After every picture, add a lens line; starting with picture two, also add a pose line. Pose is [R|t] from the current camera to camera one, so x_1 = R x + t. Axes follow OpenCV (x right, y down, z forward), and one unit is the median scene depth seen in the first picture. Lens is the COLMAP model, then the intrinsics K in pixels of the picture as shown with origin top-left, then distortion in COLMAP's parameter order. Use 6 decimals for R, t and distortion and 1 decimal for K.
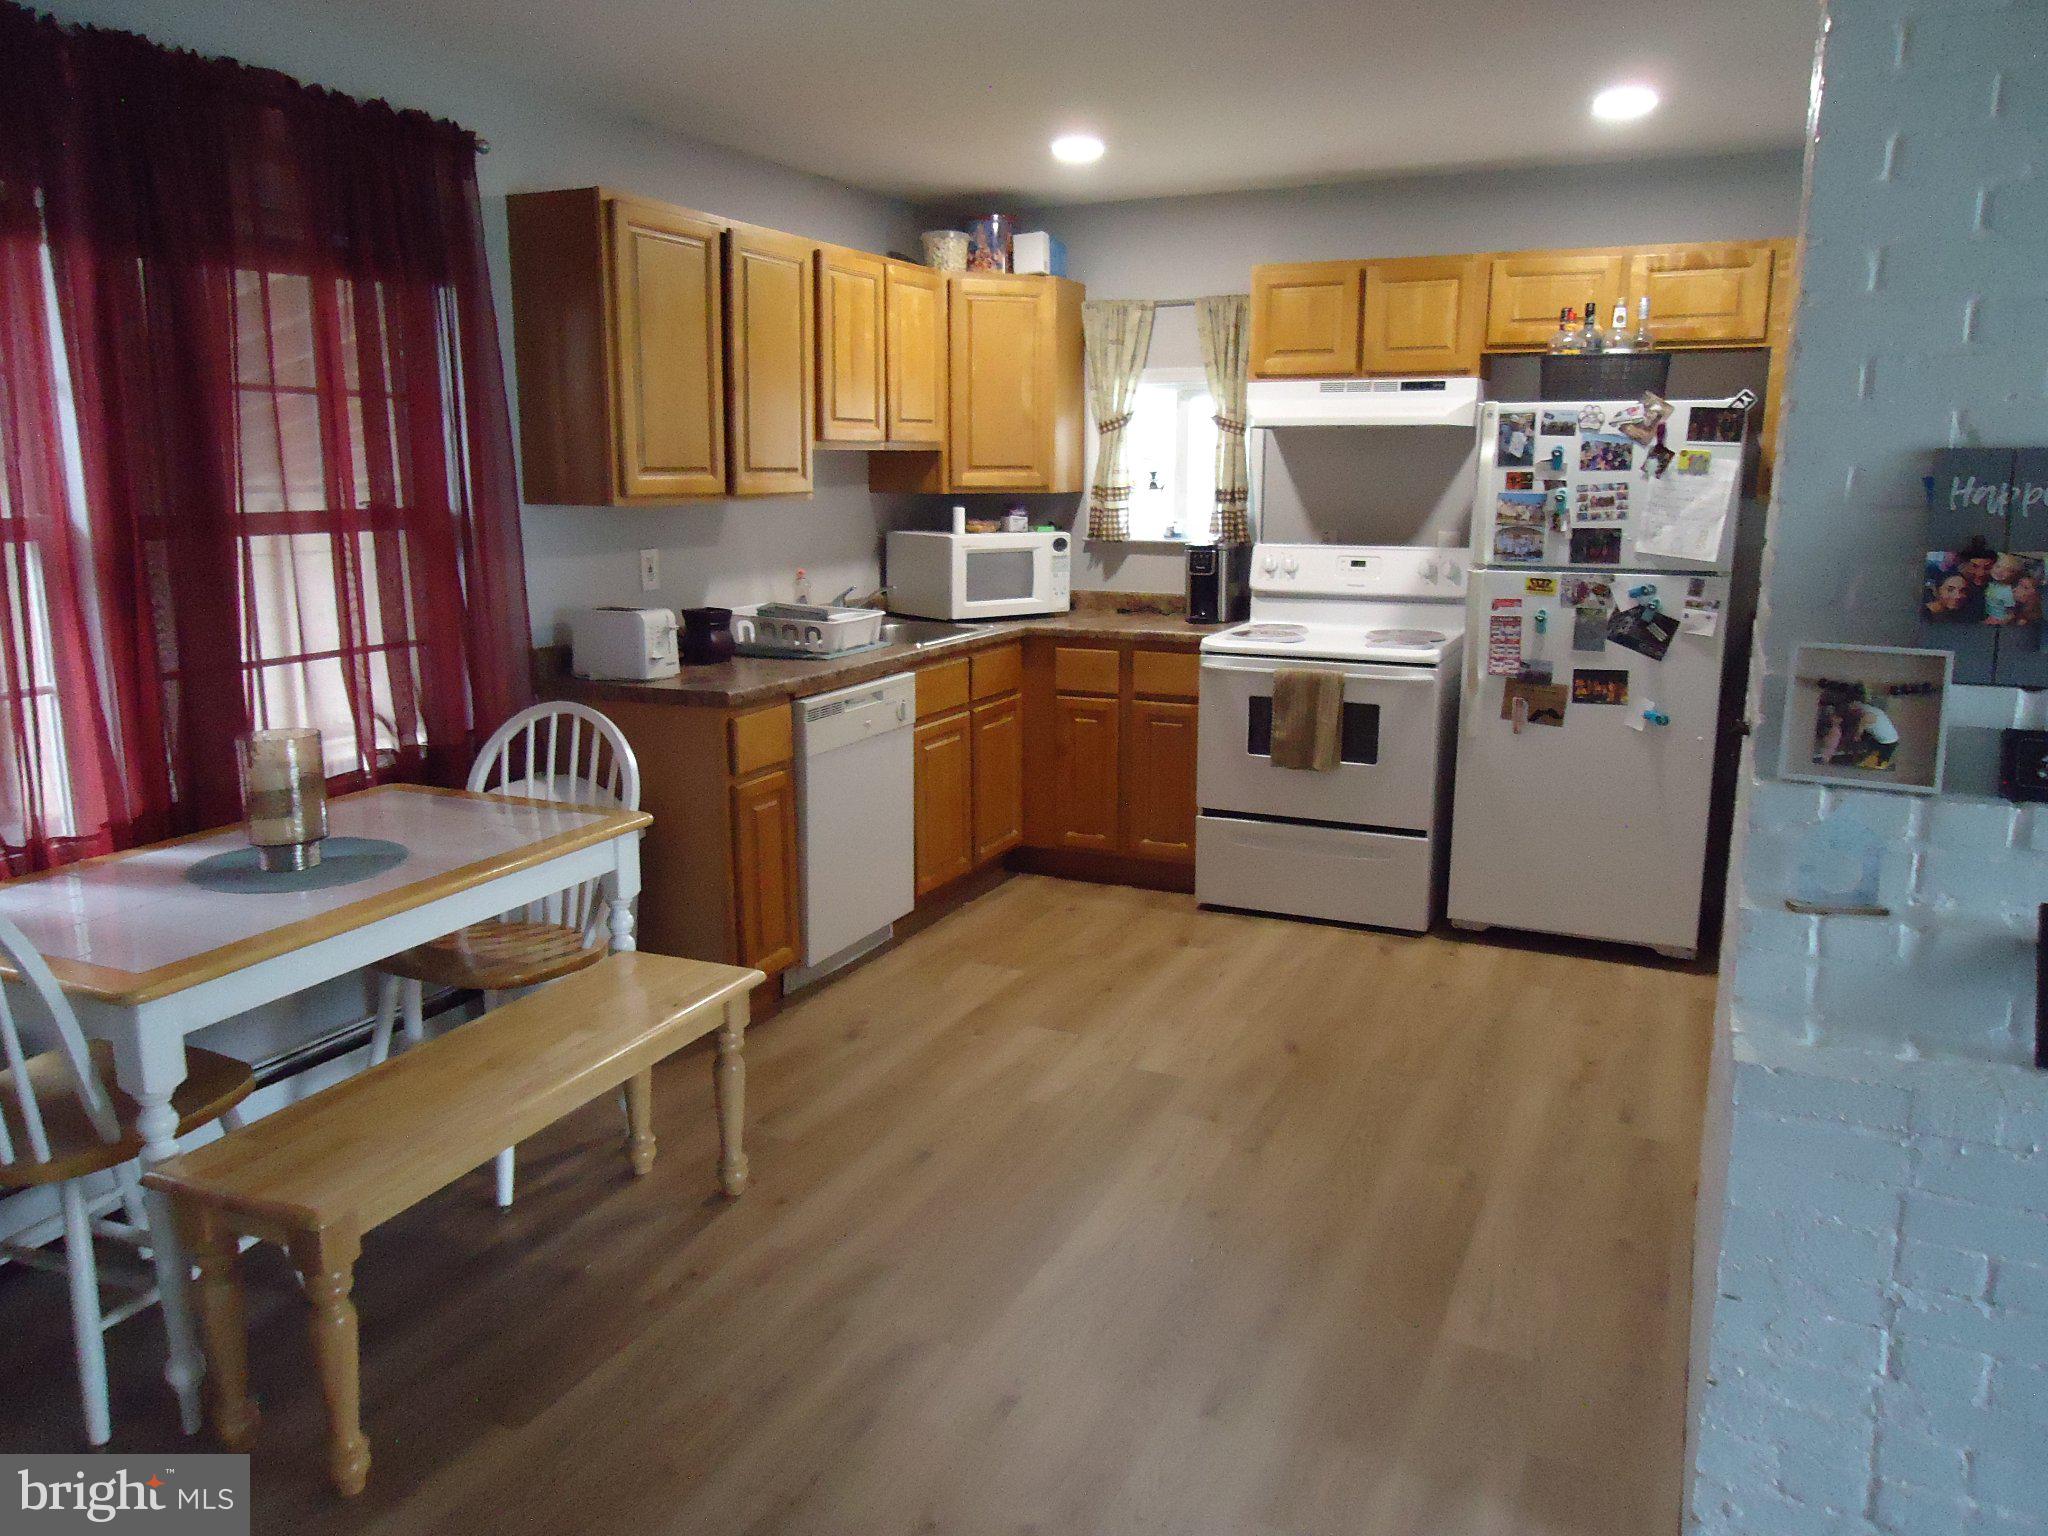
lens RADIAL K [[1485.0, 0, 1024.0], [0, 1485.0, 768.0], [0, 0, 1]] dist [-0.011529, 0.004230]
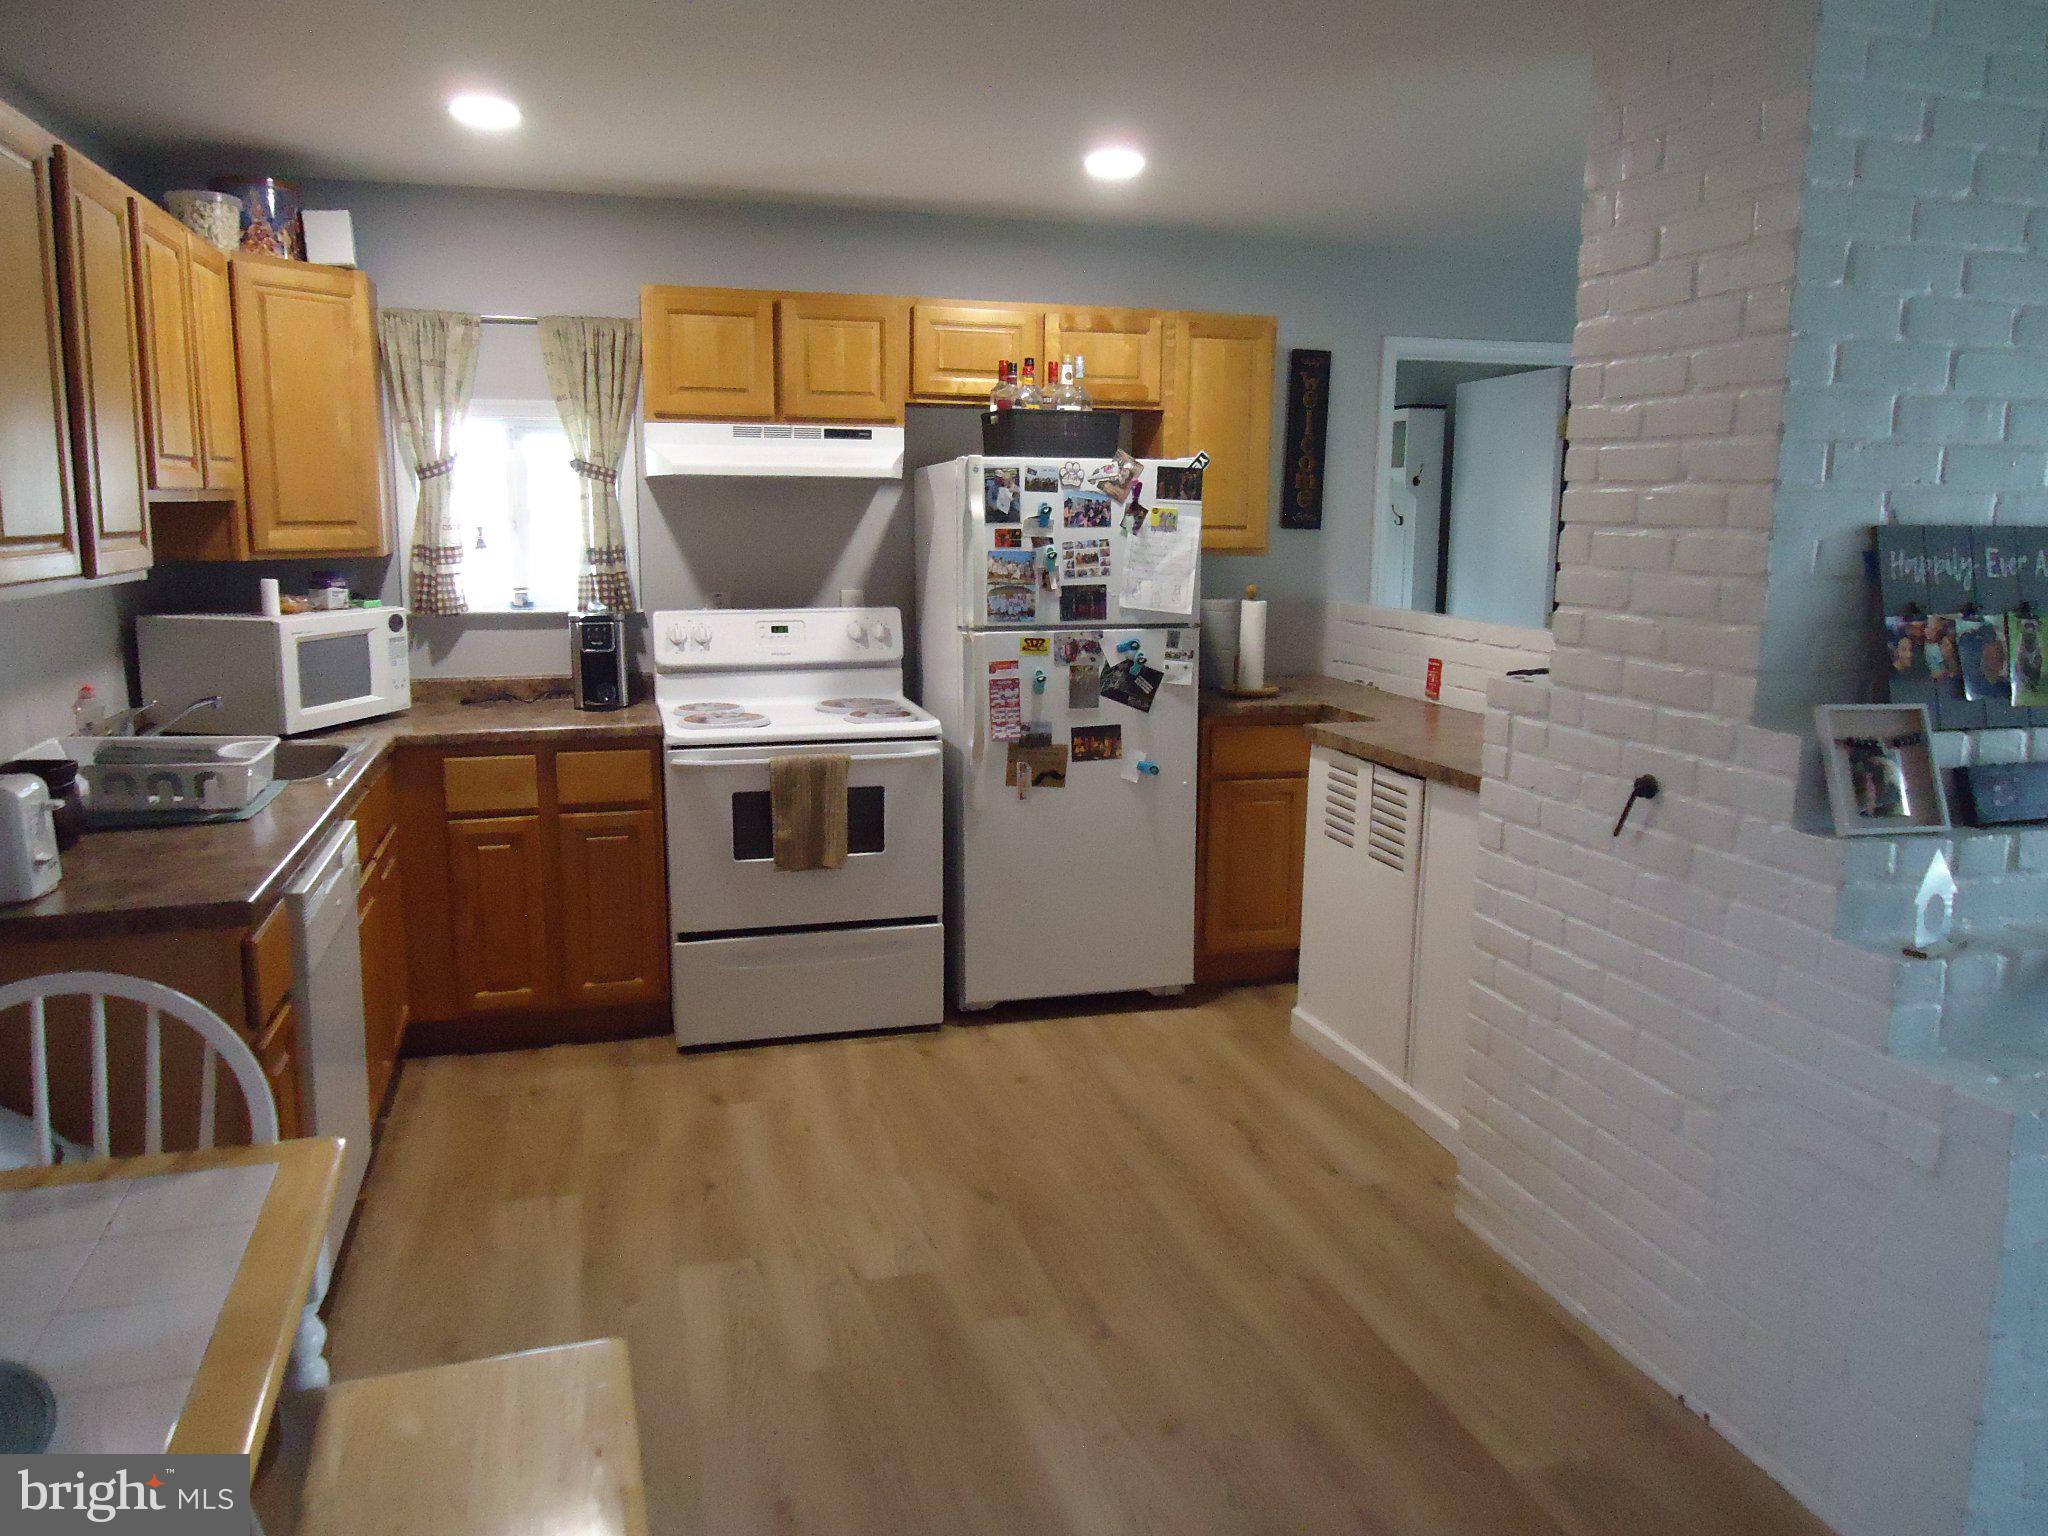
lens RADIAL K [[1485.0, 0, 1024.0], [0, 1485.0, 768.0], [0, 0, 1]] dist [-0.011529, 0.004230]
pose [[0.754750, -0.110732, 0.646600, -0.275497], [0.126278, 0.991741, 0.022439, -0.062159], [-0.643744, 0.064715, 0.762499, 0.252914]]
